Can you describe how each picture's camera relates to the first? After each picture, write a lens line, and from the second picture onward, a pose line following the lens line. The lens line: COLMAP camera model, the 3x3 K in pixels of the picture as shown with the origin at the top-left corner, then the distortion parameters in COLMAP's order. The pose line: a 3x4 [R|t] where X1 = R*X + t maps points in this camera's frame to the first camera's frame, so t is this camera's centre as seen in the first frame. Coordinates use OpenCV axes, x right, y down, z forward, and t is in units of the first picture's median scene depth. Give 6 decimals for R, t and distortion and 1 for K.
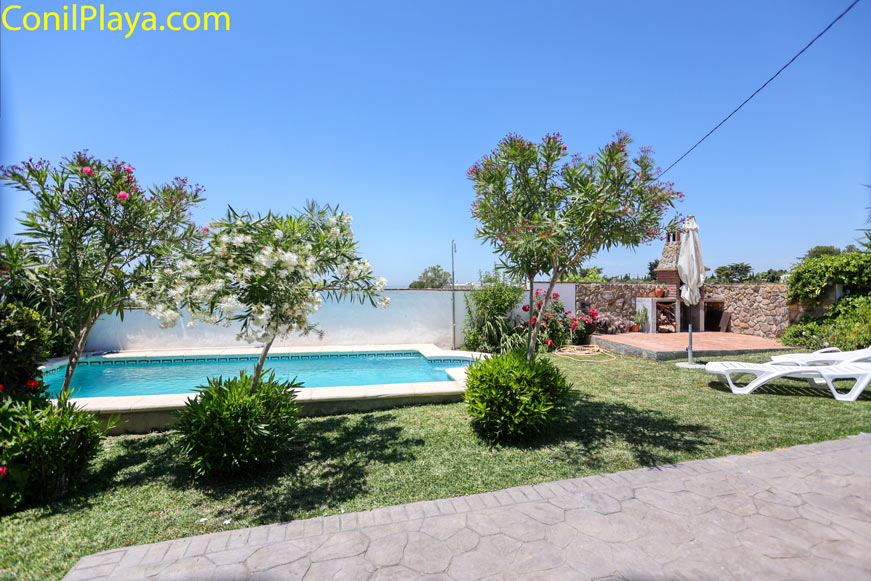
lens RADIAL K [[416.3, 0, 440.5], [0, 416.3, 283.2], [0, 0, 1]] dist [-0.002775, 0.002193]
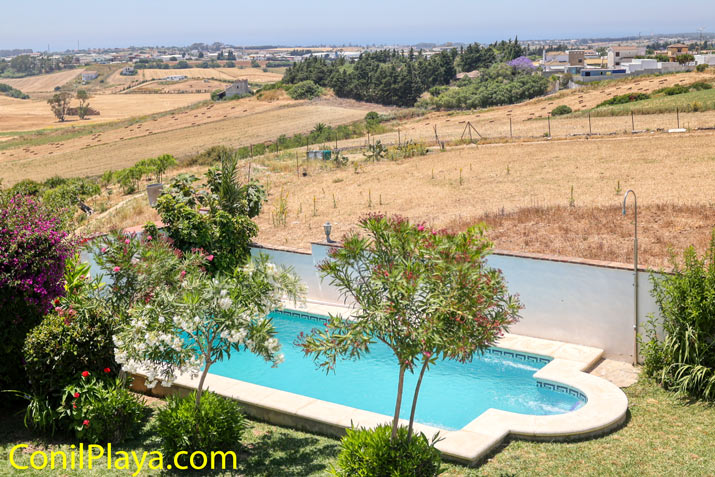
lens RADIAL K [[986.6, 0, 347.1], [0, 986.6, 184.7], [0, 0, 1]] dist [-0.037317, 0.000000]
pose [[0.657479, 0.087148, -0.748416, 0.817543], [0.036756, 0.988396, 0.147383, -0.338745], [0.752576, -0.124410, 0.646646, -0.217600]]
